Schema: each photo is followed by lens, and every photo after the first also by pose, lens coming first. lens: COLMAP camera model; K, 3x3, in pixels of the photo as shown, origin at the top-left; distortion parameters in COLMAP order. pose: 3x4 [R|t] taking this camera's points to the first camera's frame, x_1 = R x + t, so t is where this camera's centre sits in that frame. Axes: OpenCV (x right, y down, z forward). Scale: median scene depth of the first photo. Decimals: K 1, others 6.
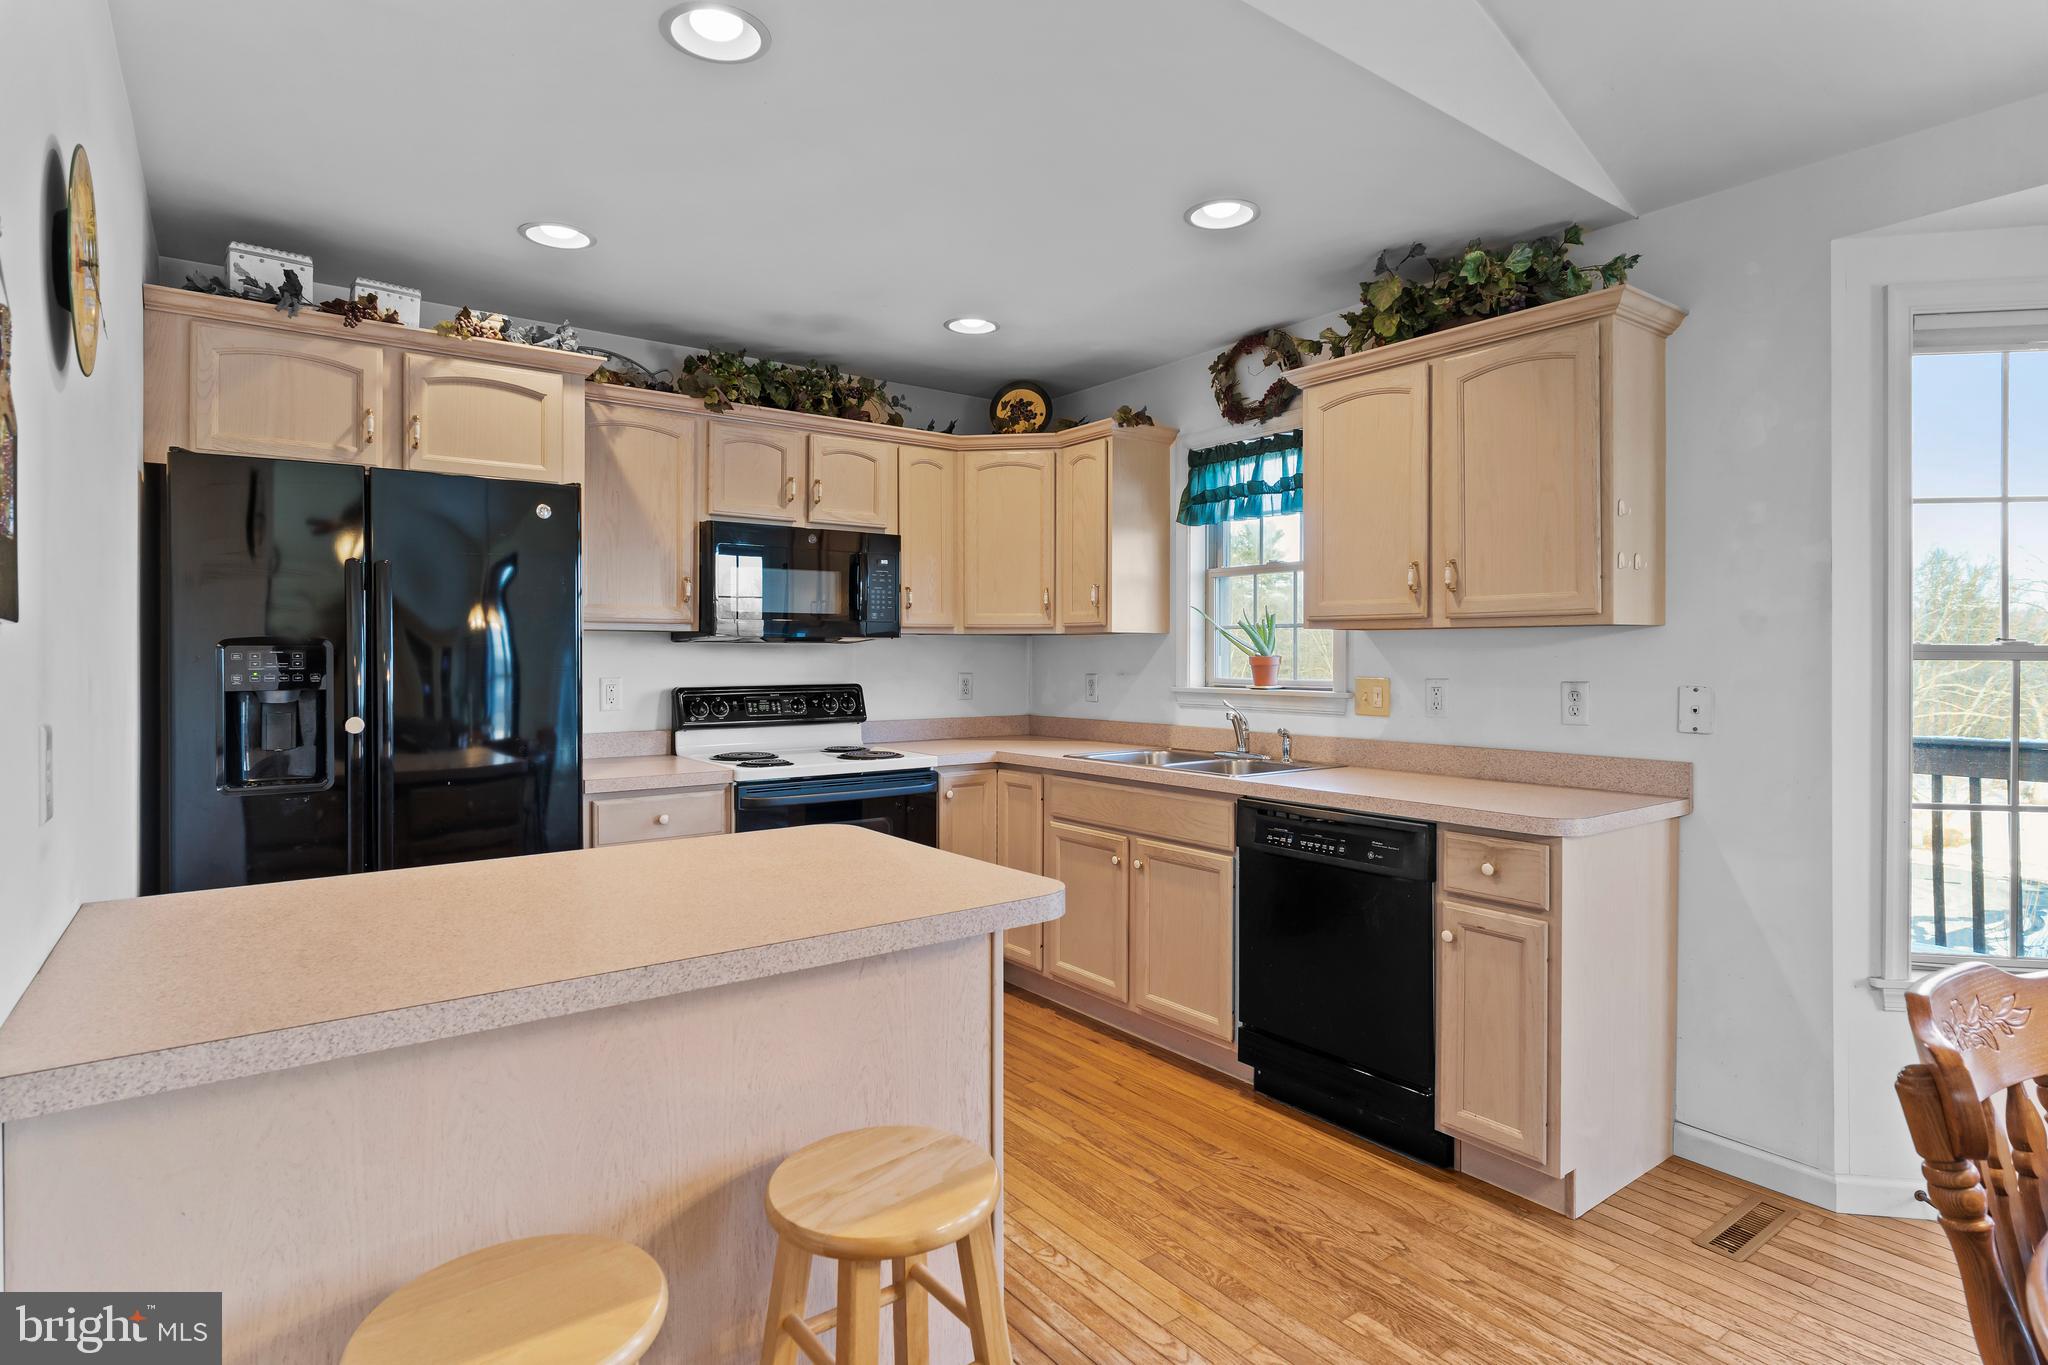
lens RADIAL K [[1052.0, 0, 1019.4], [0, 1052.0, 655.0], [0, 0, 1]] dist [-0.010777, 0.007382]
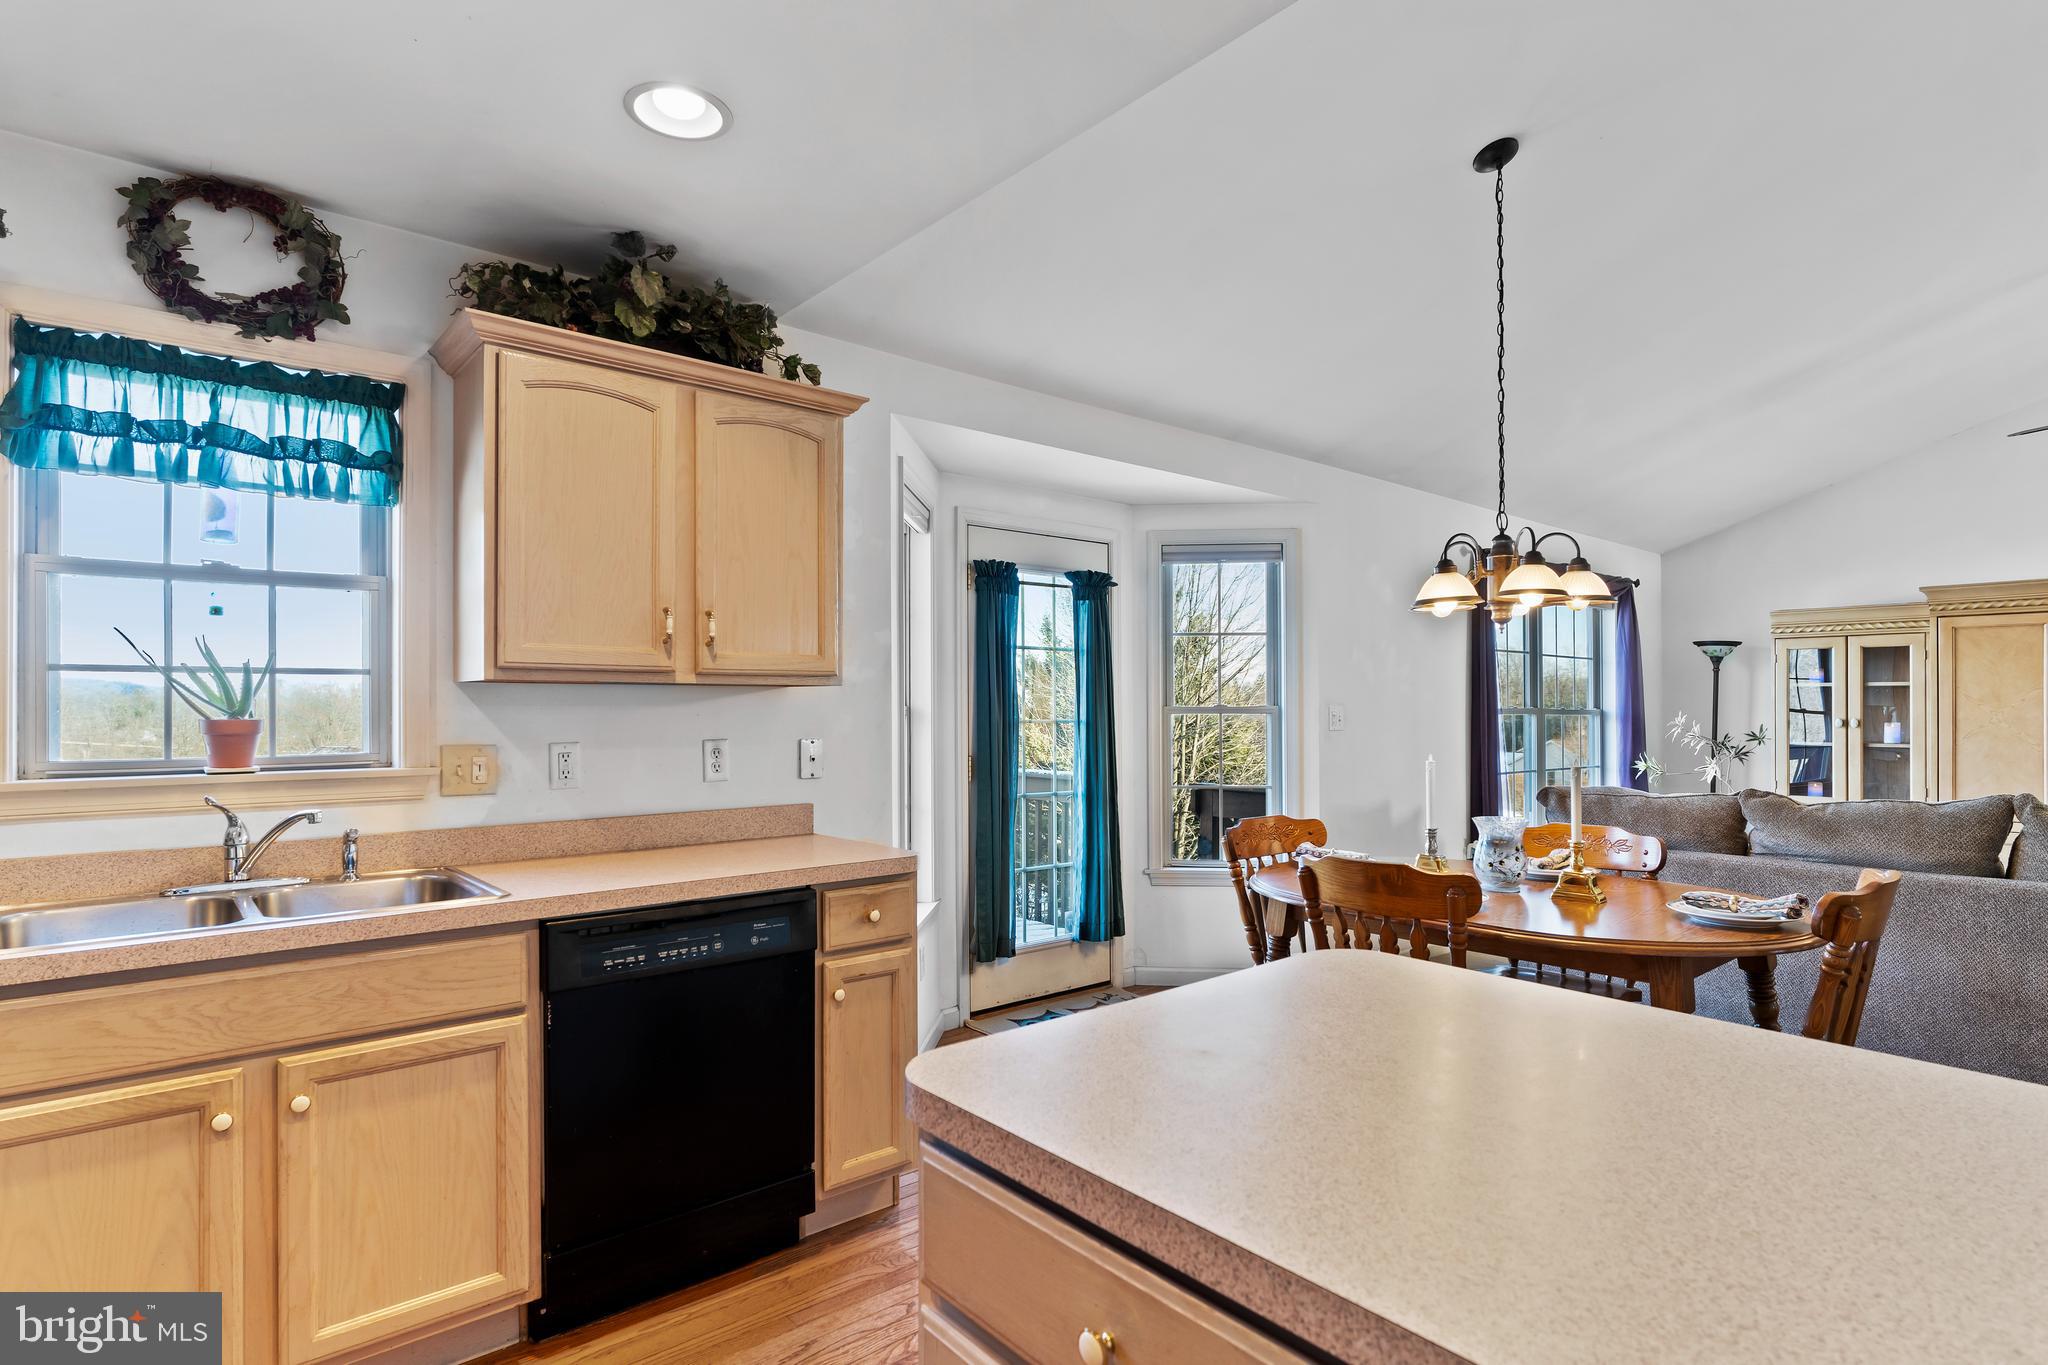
lens RADIAL K [[1052.0, 0, 1016.3], [0, 1052.0, 703.2], [0, 0, 1]] dist [-0.010777, 0.007382]
pose [[-0.054433, 0.006489, 0.998496, -0.400418], [0.005554, 0.999965, -0.006195, -0.001596], [-0.998502, 0.005209, -0.054467, 0.590756]]
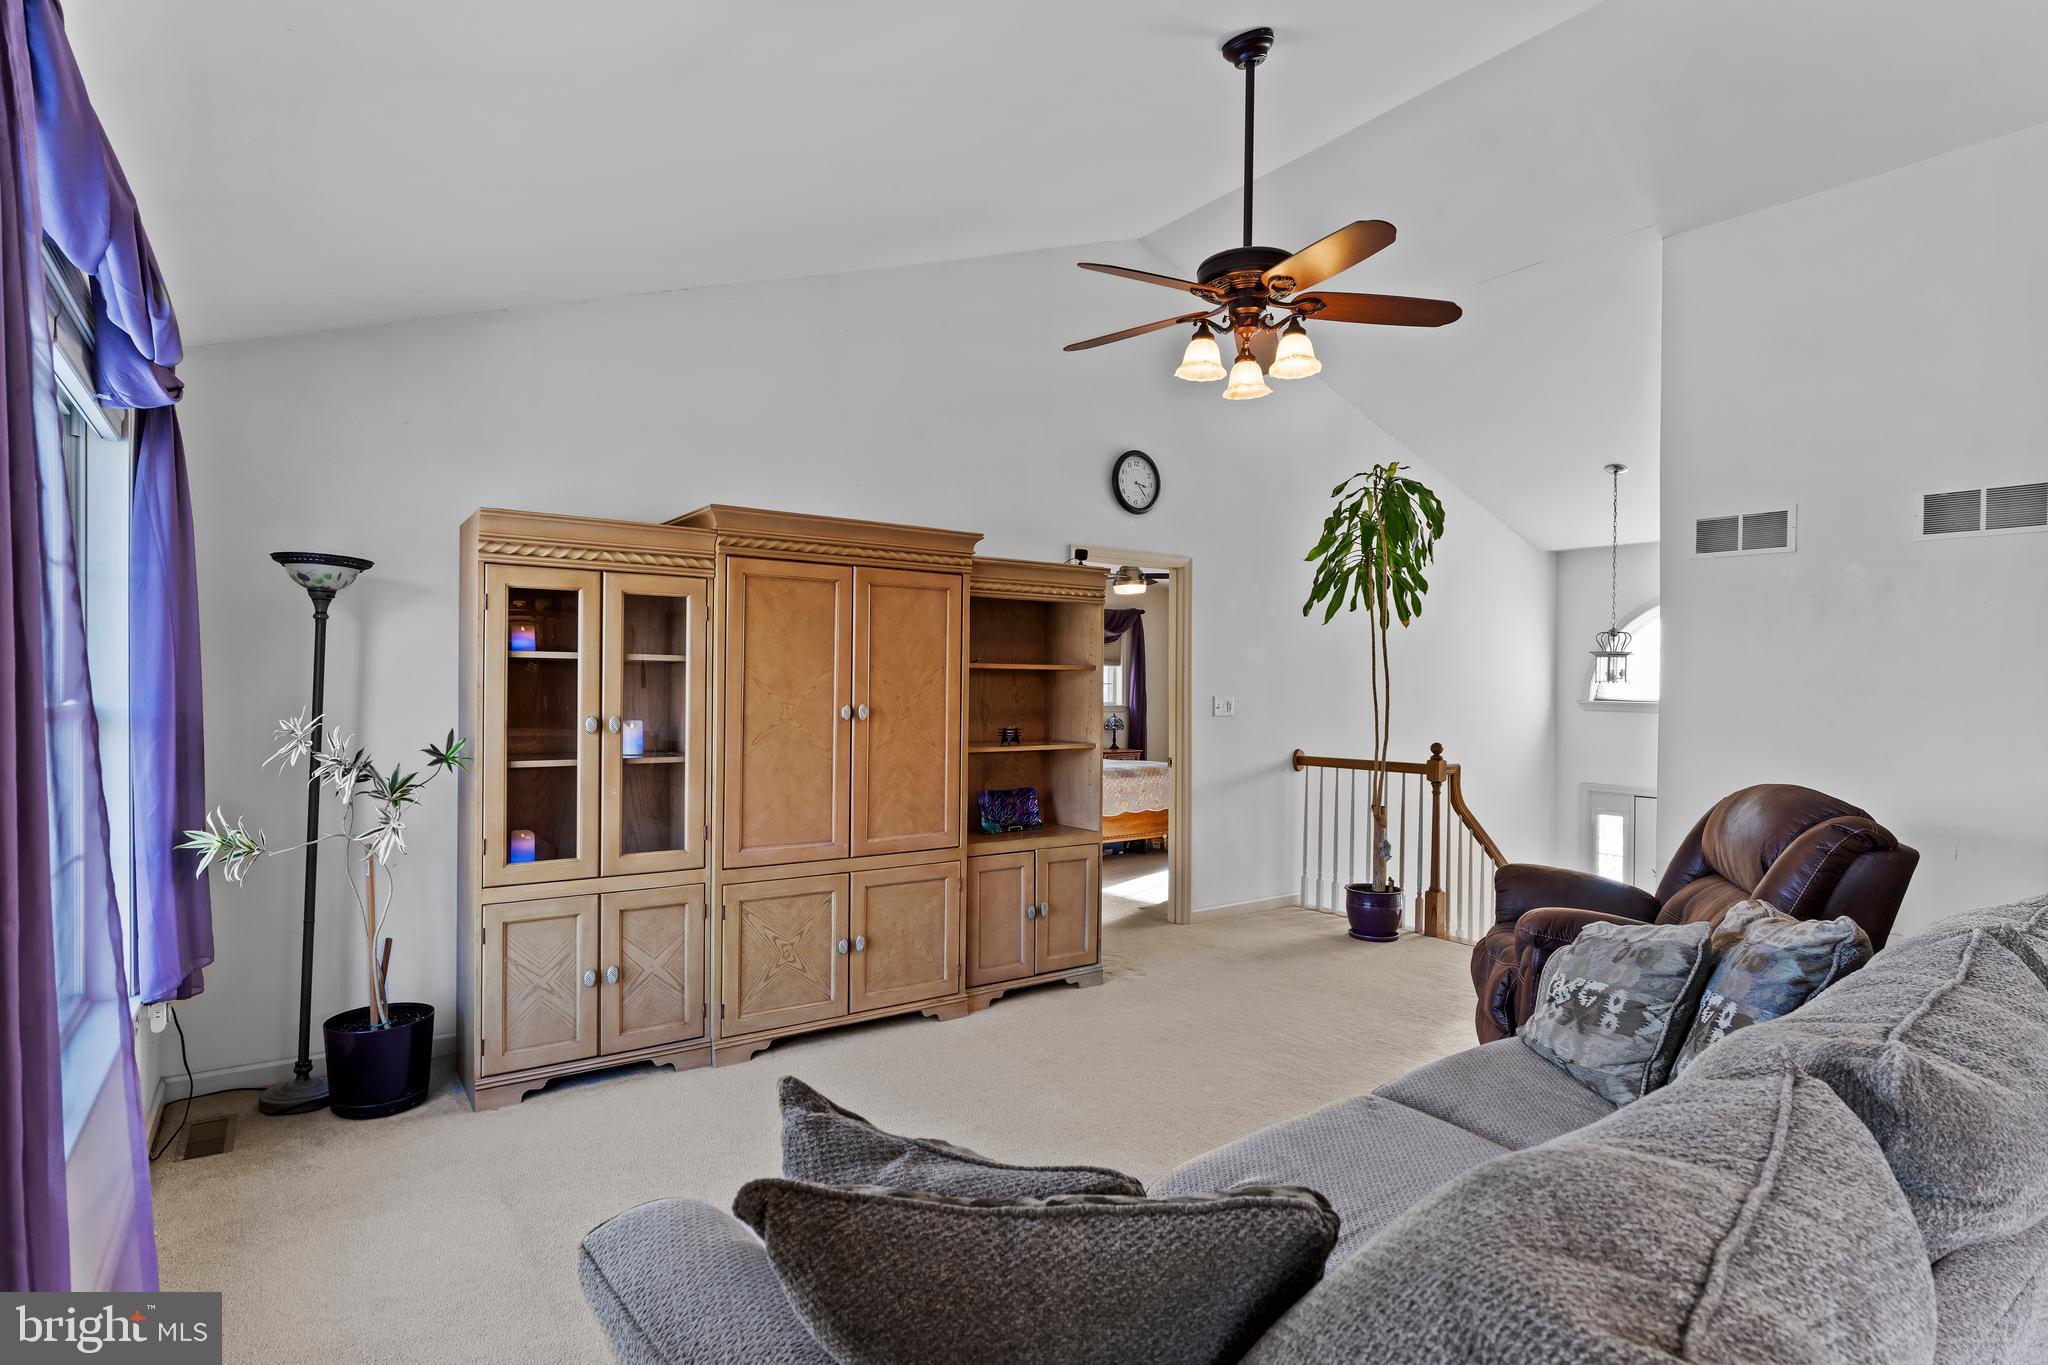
lens RADIAL K [[1052.0, 0, 1017.1], [0, 1052.0, 692.7], [0, 0, 1]] dist [-0.010777, 0.007382]
pose [[-0.999572, -0.009521, 0.027665, 0.788958], [-0.009157, 0.999870, 0.013249, -0.017490], [-0.027788, 0.012990, -0.999529, 0.118737]]
